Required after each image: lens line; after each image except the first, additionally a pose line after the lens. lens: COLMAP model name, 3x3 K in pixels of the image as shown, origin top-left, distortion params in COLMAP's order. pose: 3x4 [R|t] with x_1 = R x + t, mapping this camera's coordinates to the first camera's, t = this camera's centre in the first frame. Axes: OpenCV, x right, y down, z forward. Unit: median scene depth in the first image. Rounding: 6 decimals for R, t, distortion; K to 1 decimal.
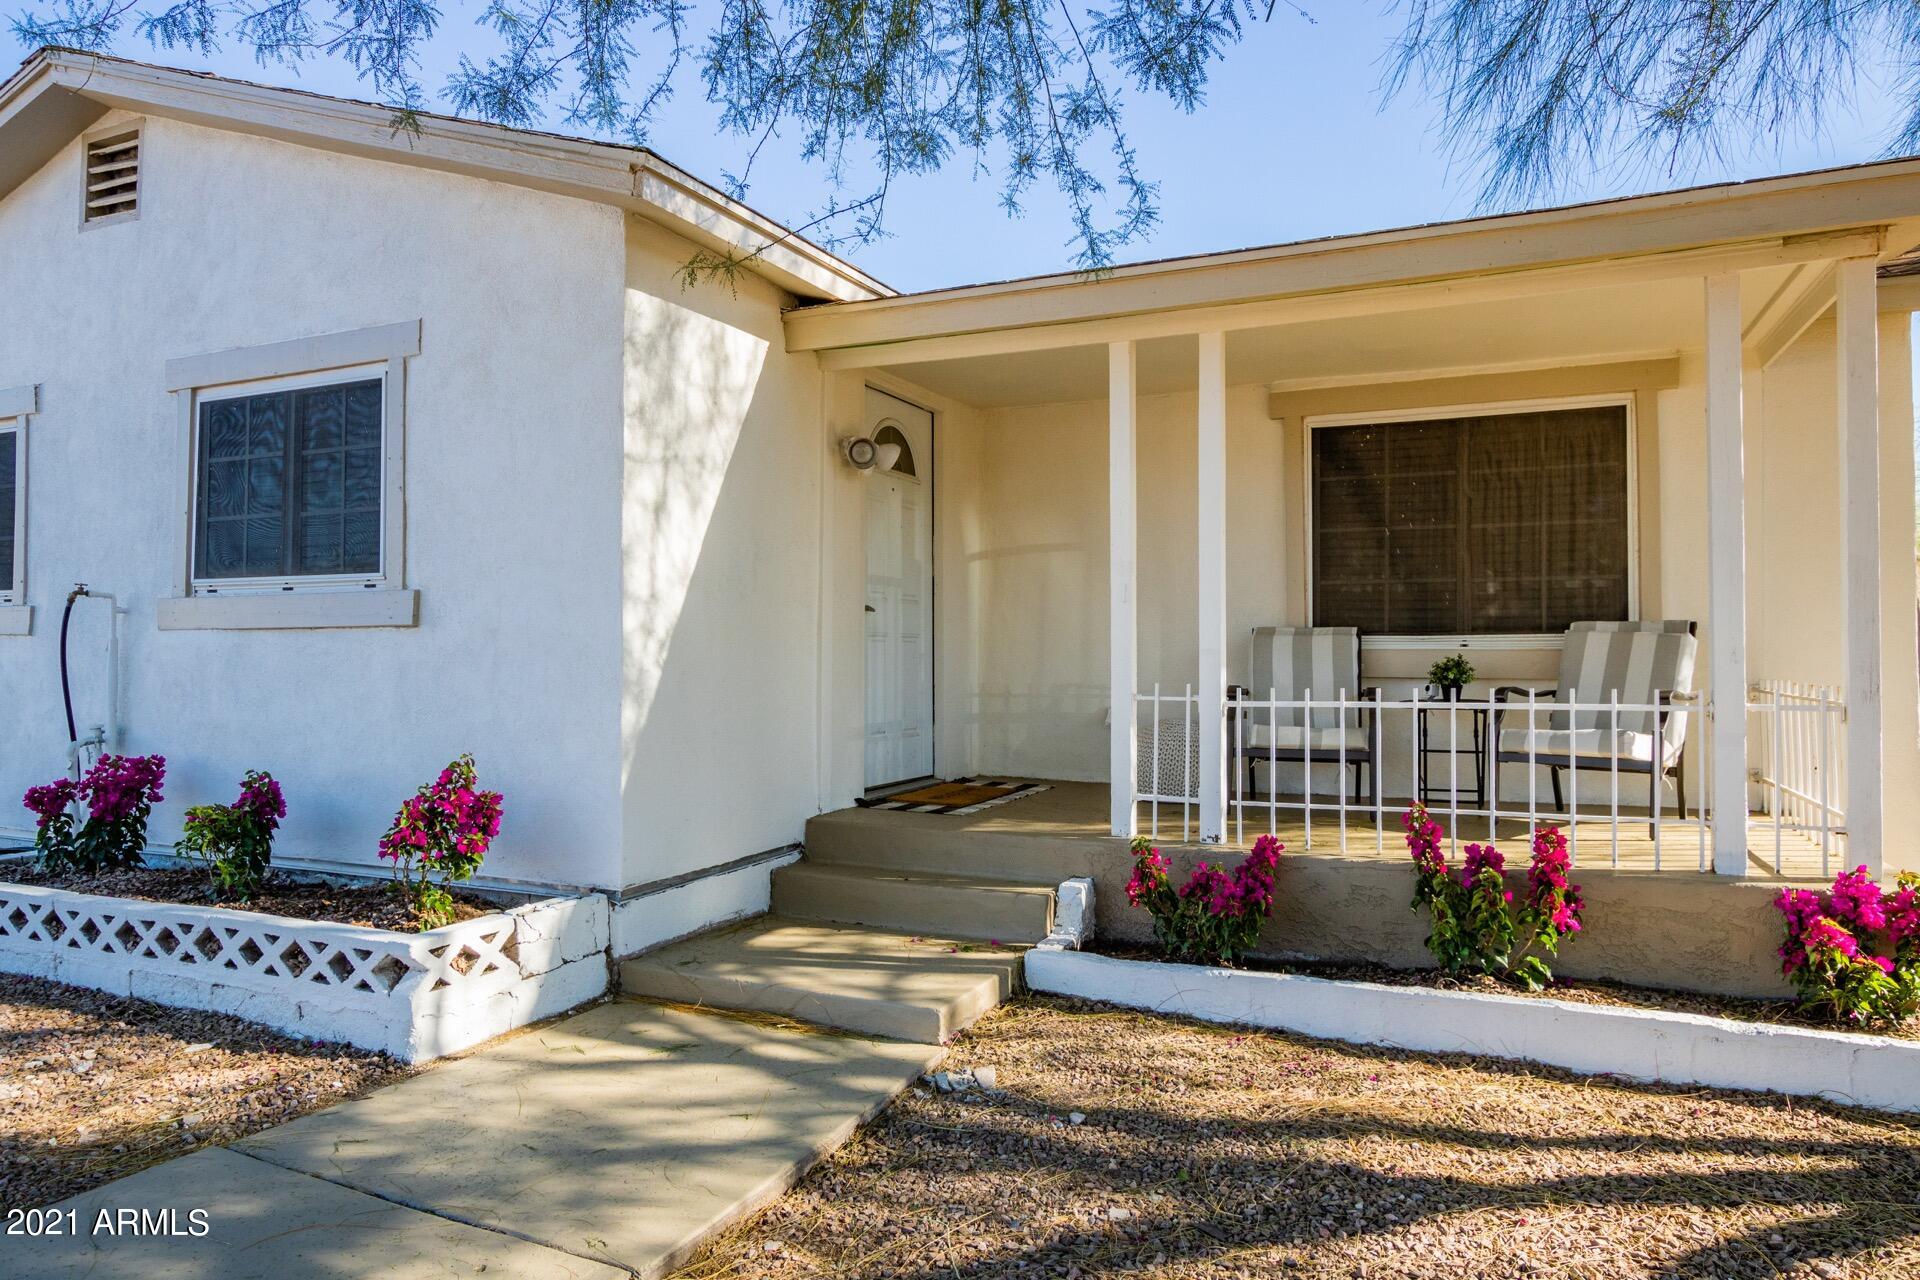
lens RADIAL K [[1184.1, 0, 959.6], [0, 1184.1, 644.6], [0, 0, 1]] dist [-0.004914, -0.002520]
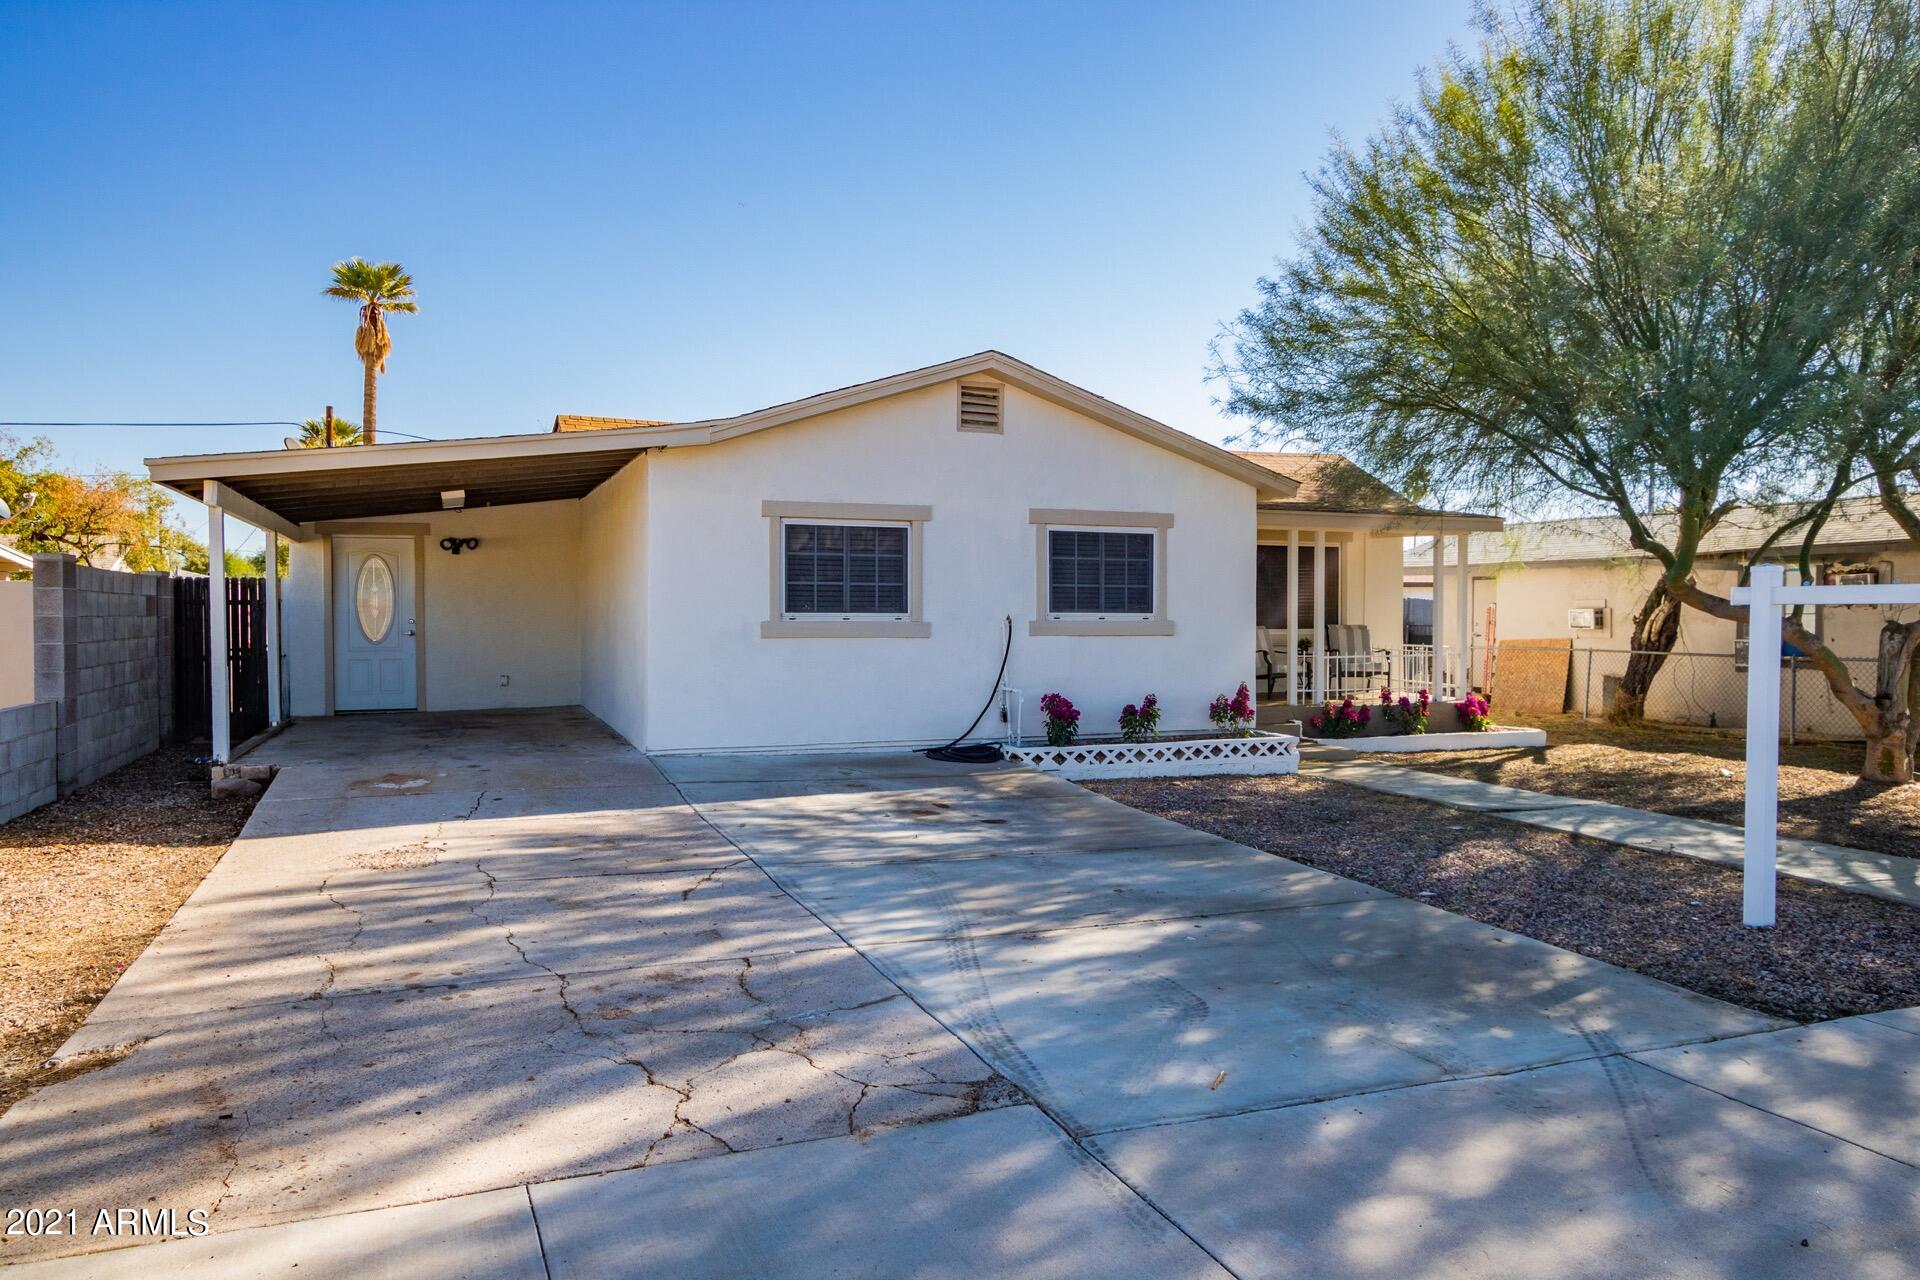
lens RADIAL K [[1308.6, 0, 963.4], [0, 1308.6, 629.0], [0, 0, 1]] dist [0.006891, -0.000147]
pose [[0.698645, -0.011903, 0.715370, -2.655098], [-0.011551, 0.999544, 0.027912, -0.097234], [-0.715375, -0.027763, 0.698189, -0.607877]]
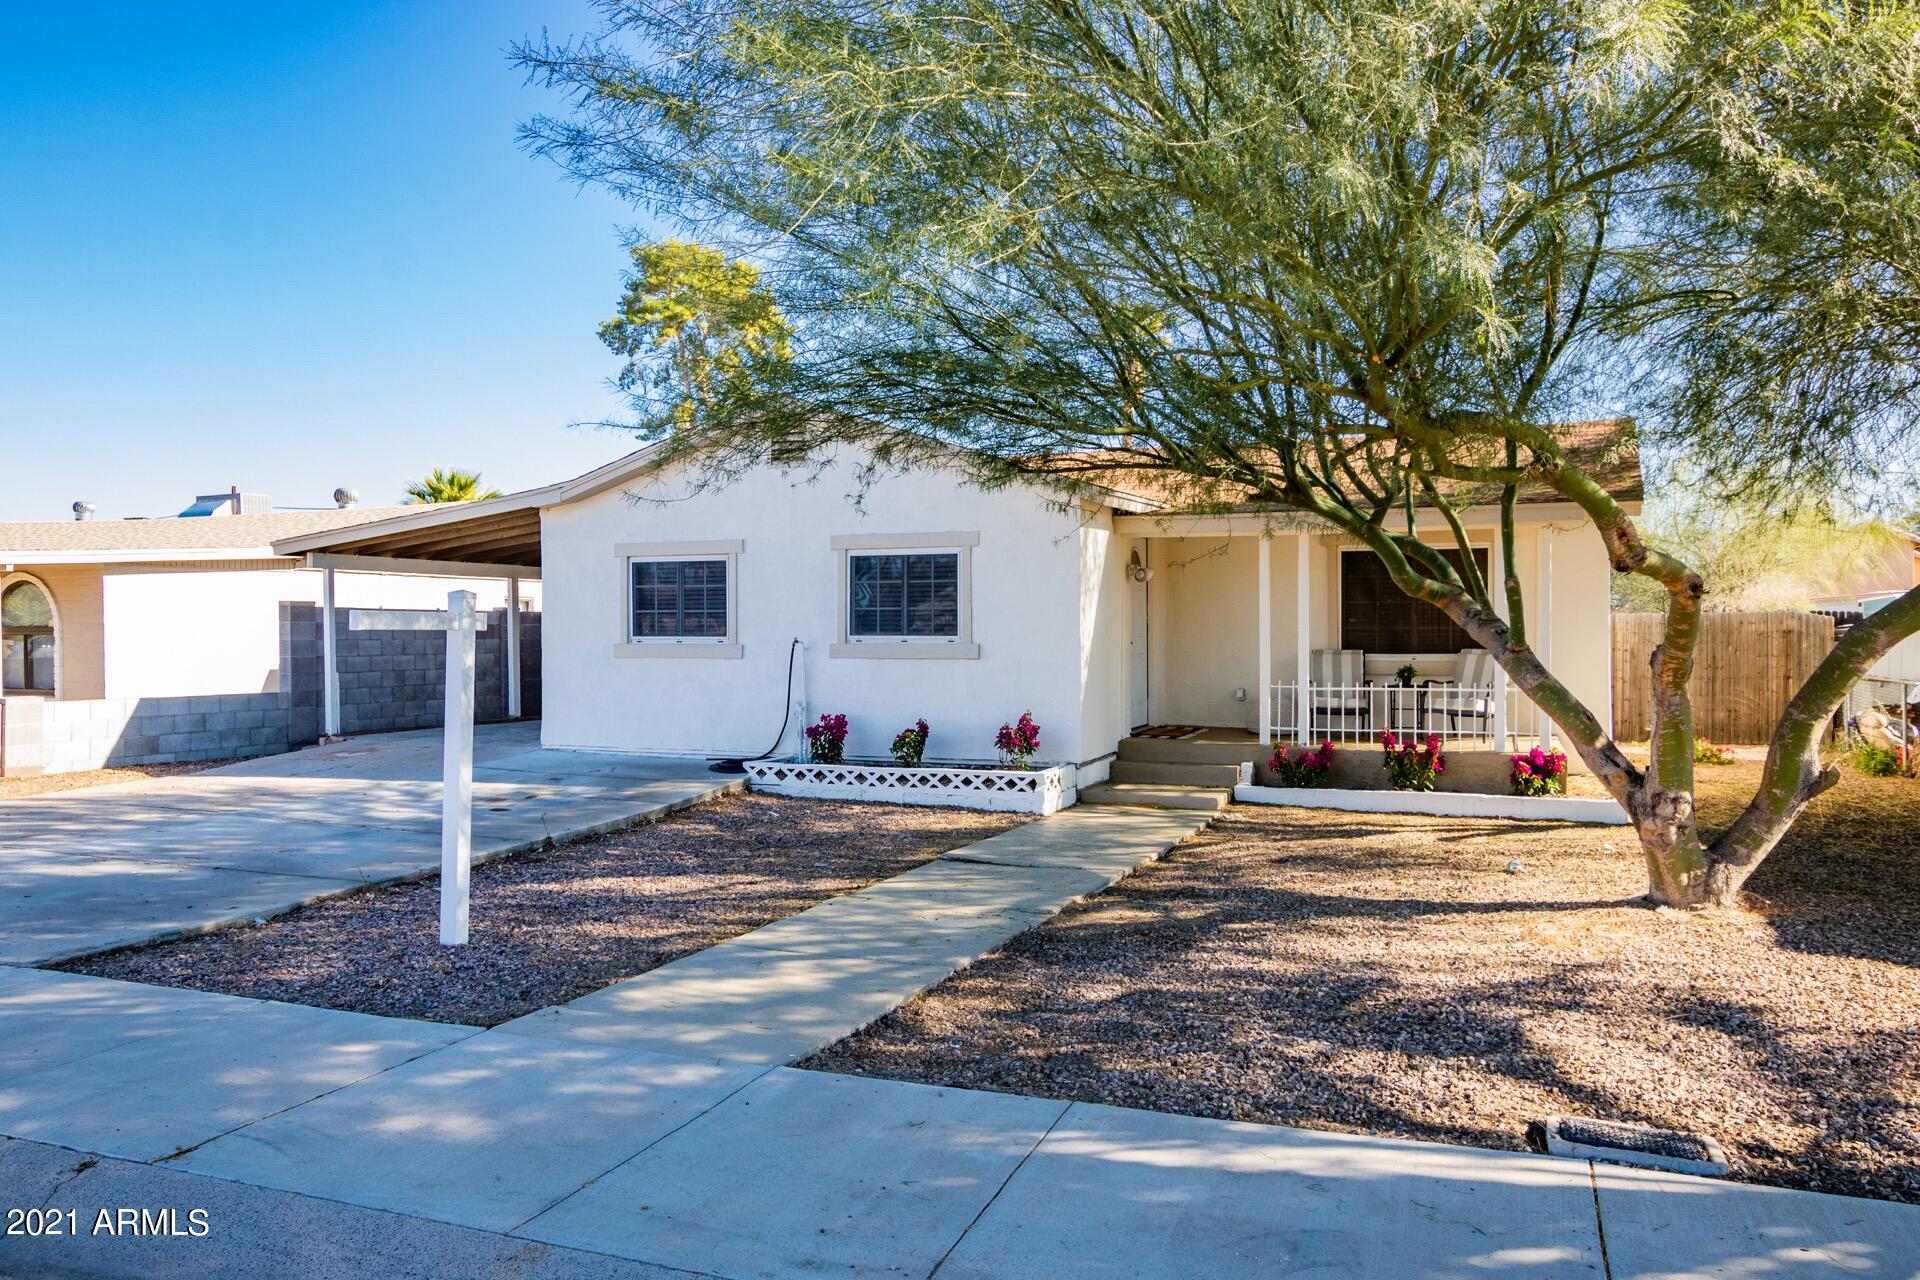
lens RADIAL K [[1308.6, 0, 964.6], [0, 1308.6, 642.4], [0, 0, 1]] dist [0.006891, -0.000147]
pose [[0.999551, -0.005061, 0.029519, -0.541283], [0.004330, 0.999684, 0.024758, -0.110916], [-0.029635, -0.024620, 0.999258, -1.601847]]
